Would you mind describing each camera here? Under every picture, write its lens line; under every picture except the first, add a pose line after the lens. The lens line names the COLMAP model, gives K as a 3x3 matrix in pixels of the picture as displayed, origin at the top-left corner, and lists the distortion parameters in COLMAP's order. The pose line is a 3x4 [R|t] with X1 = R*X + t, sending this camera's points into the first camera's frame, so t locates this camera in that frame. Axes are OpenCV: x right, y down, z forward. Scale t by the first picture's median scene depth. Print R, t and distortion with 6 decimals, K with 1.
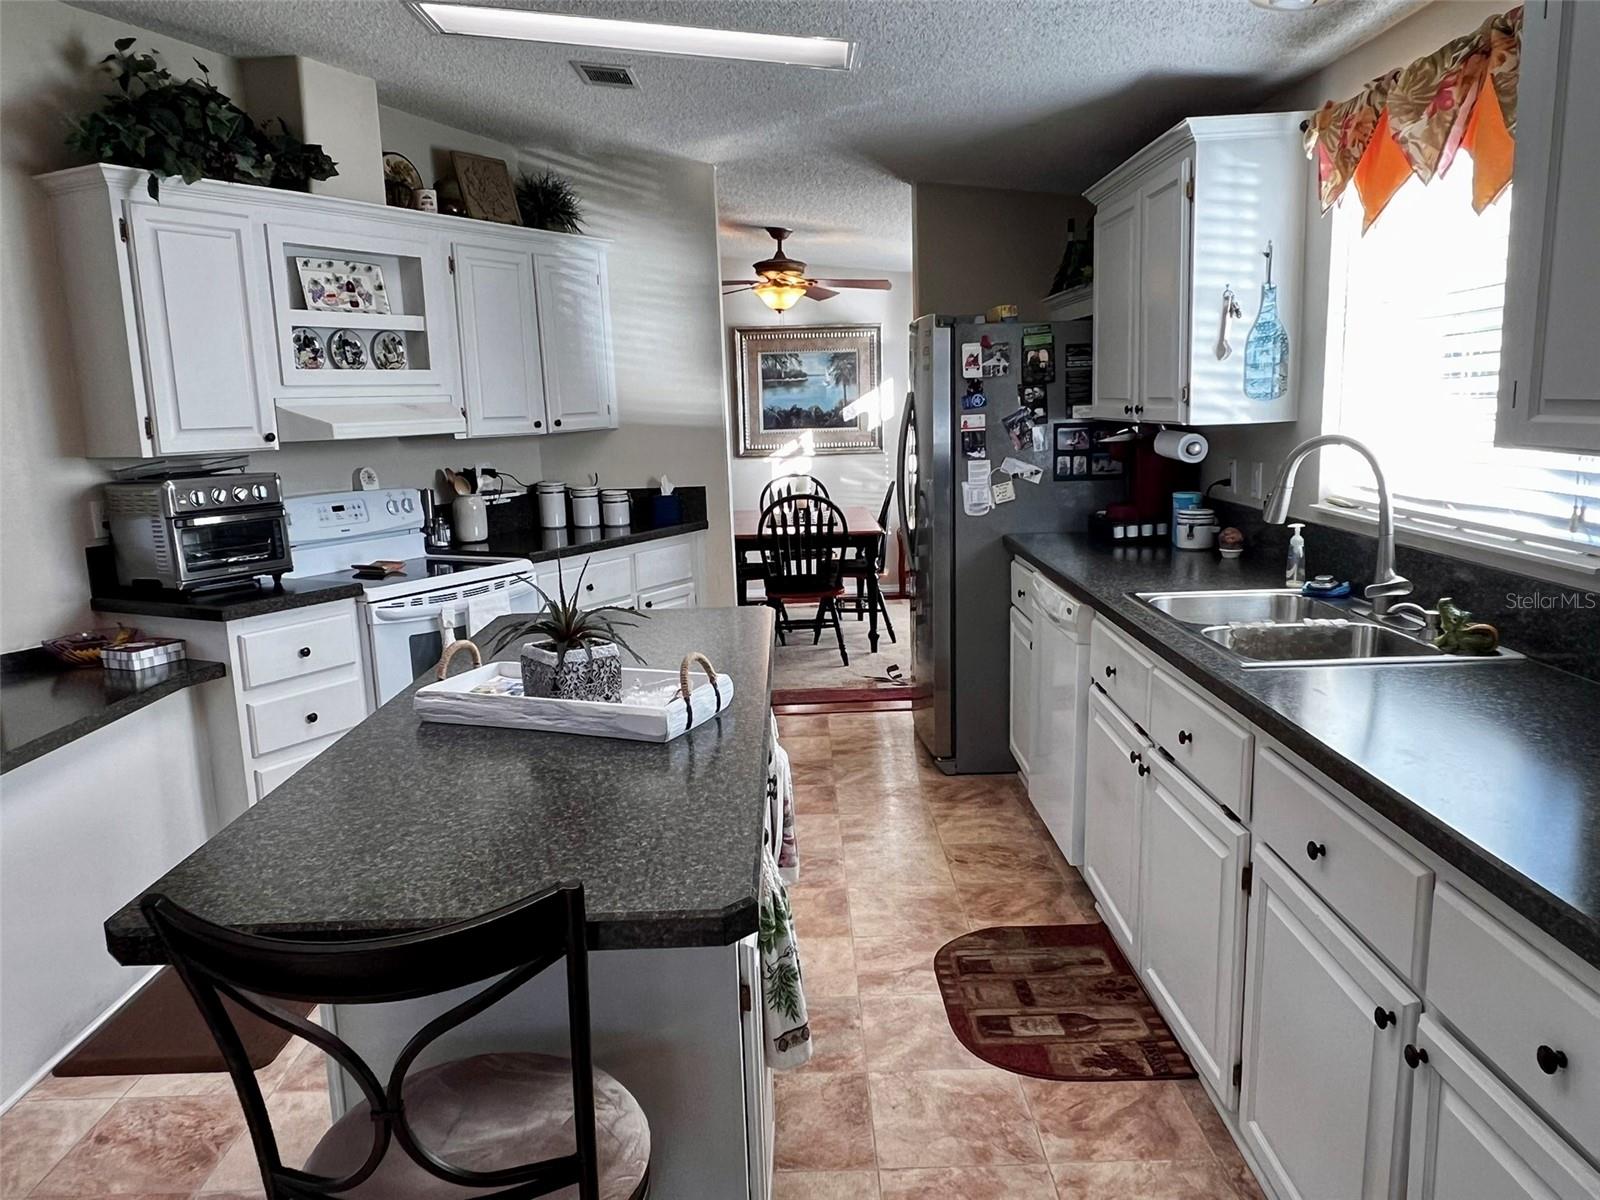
lens RADIAL K [[1185.0, 0, 804.2], [0, 1185.0, 614.7], [0, 0, 1]] dist [0.001612, -0.005277]
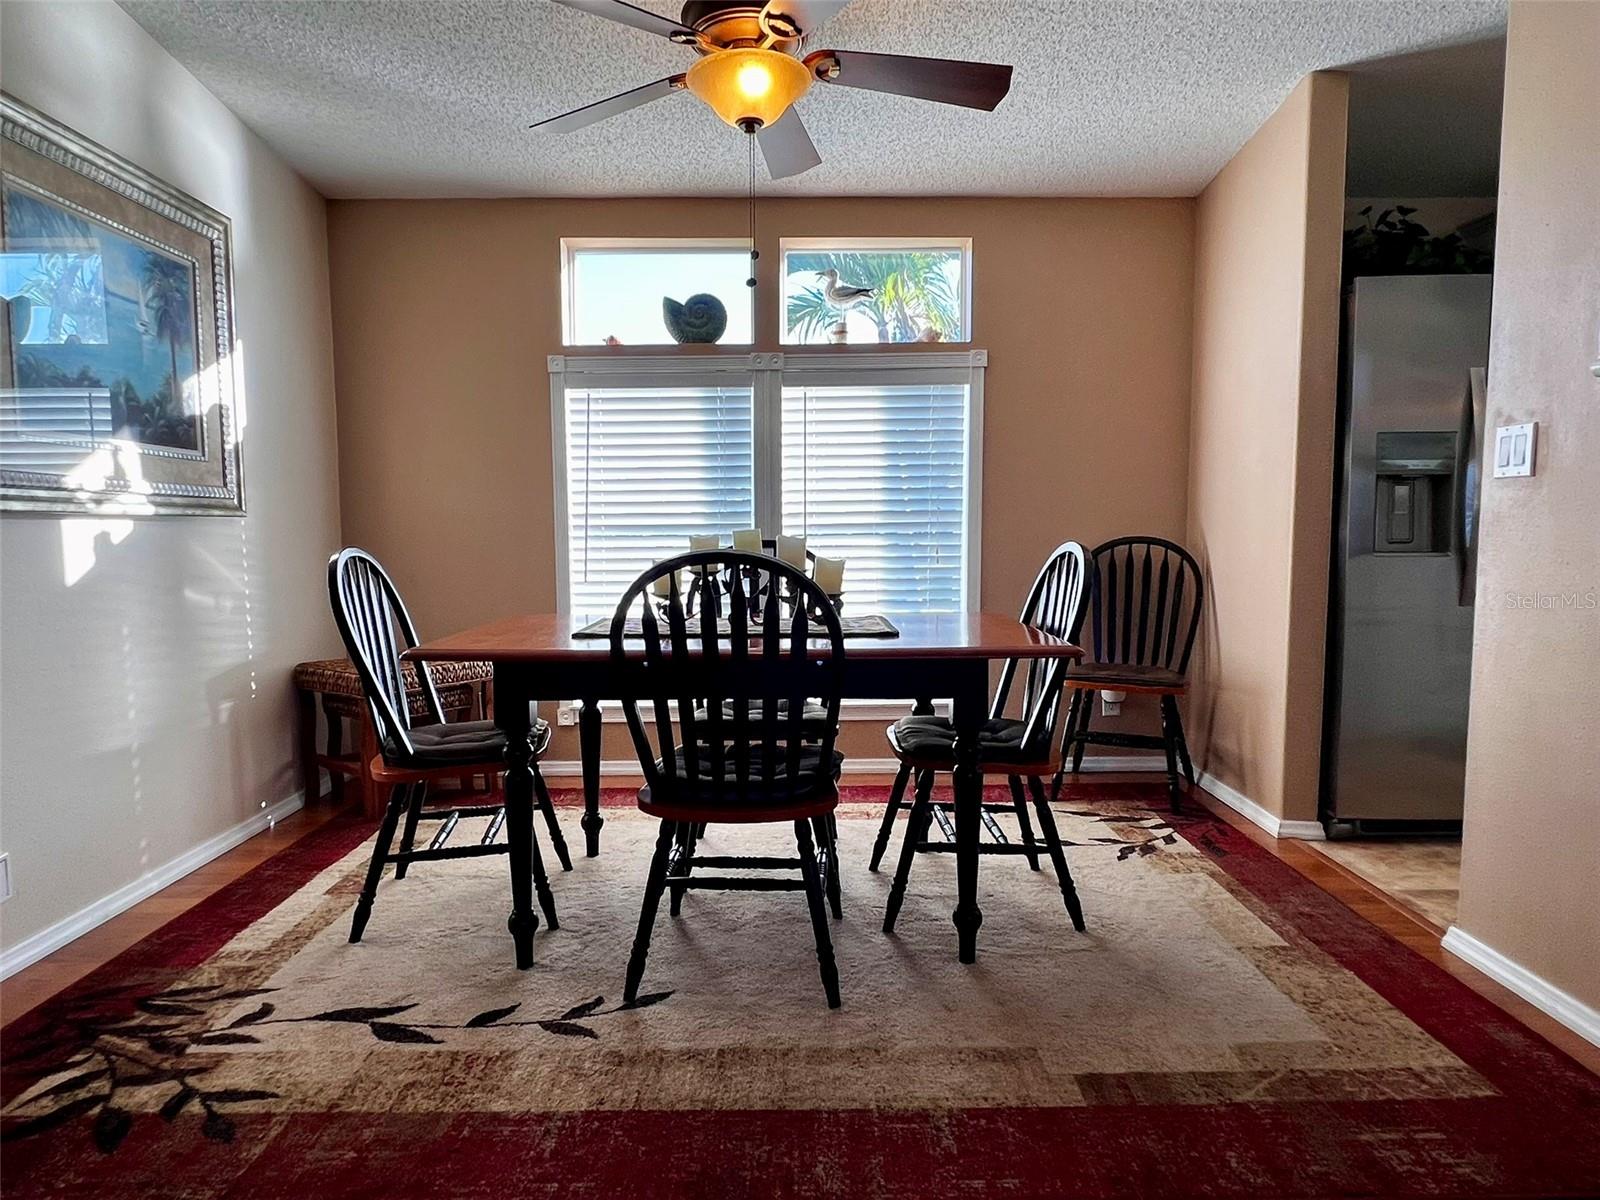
lens RADIAL K [[996.9, 0, 807.6], [0, 996.9, 607.6], [0, 0, 1]] dist [0.000430, -0.003325]
pose [[-0.014347, -0.044210, 0.998919, -0.723512], [0.182899, 0.982051, 0.046090, -0.200274], [-0.983027, 0.183363, -0.006003, 1.931935]]
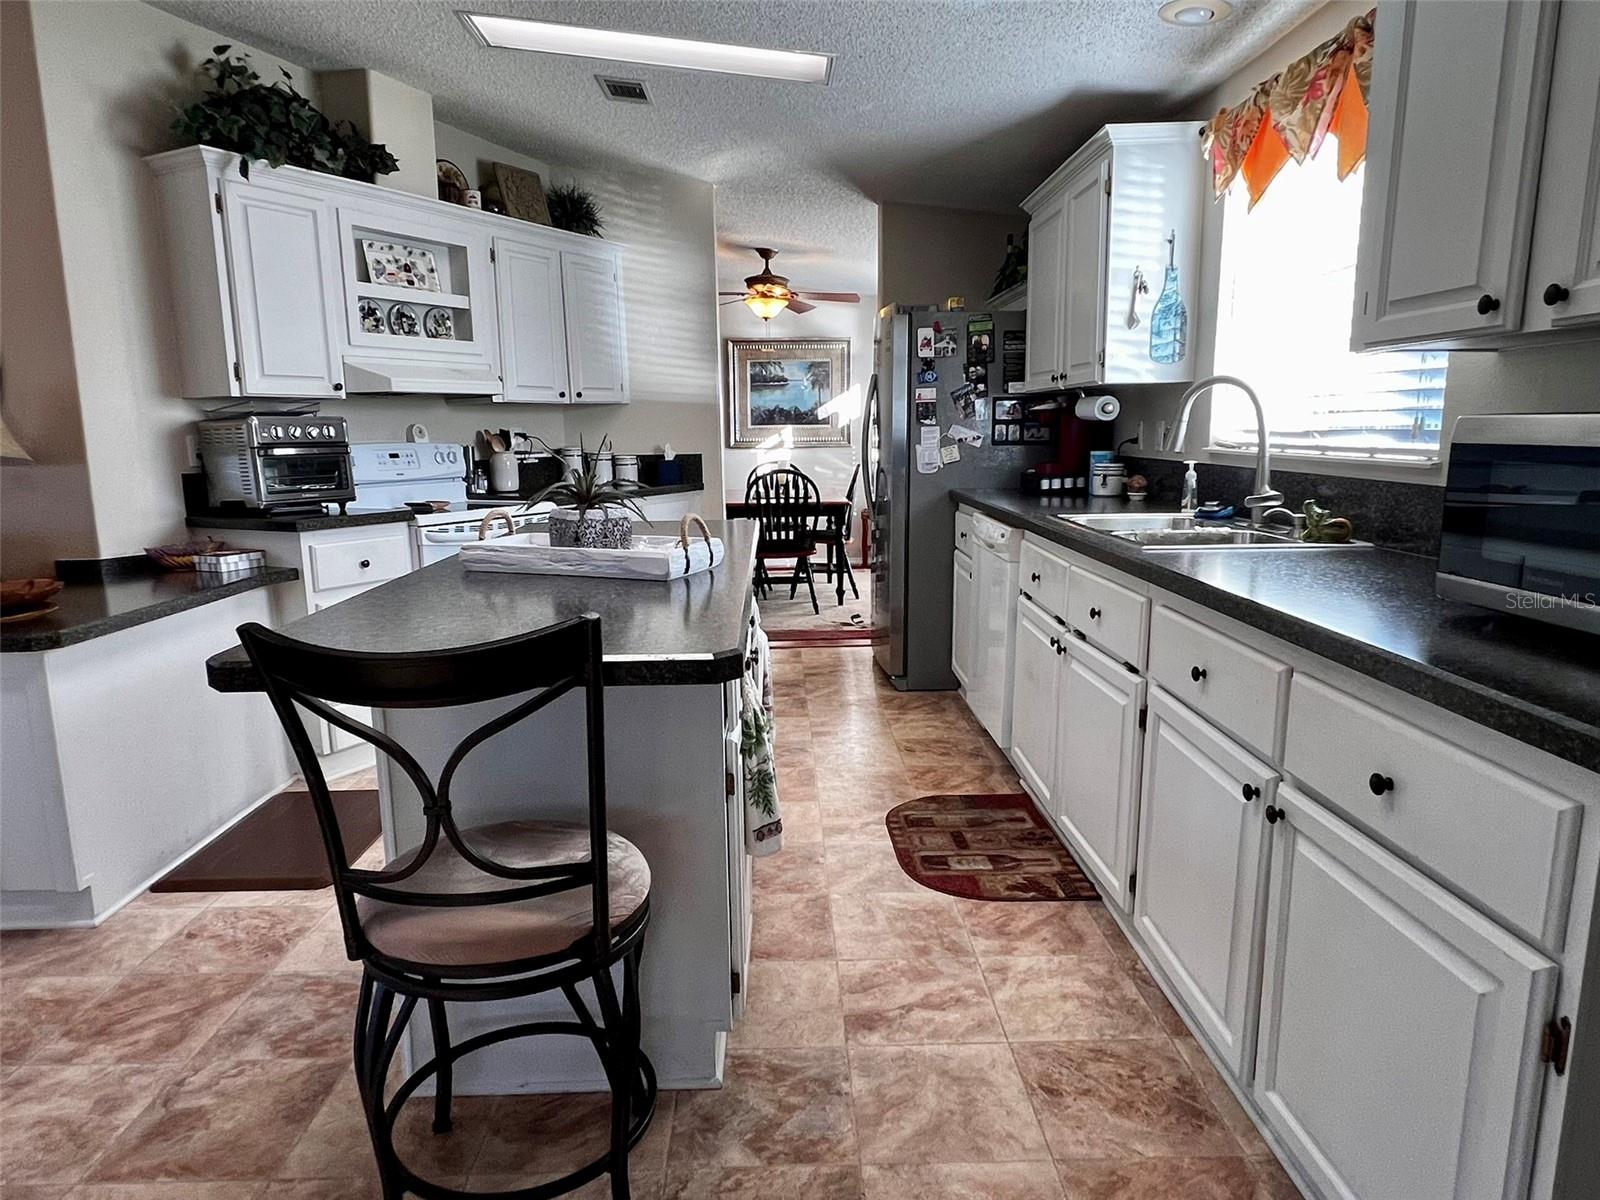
lens RADIAL K [[996.9, 0, 795.0], [0, 996.9, 611.1], [0, 0, 1]] dist [0.000430, -0.003325]
pose [[0.999788, 0.016156, 0.012760, 0.000526], [-0.016176, 0.999868, 0.001429, 0.072966], [-0.012736, -0.001635, 0.999918, -0.012311]]
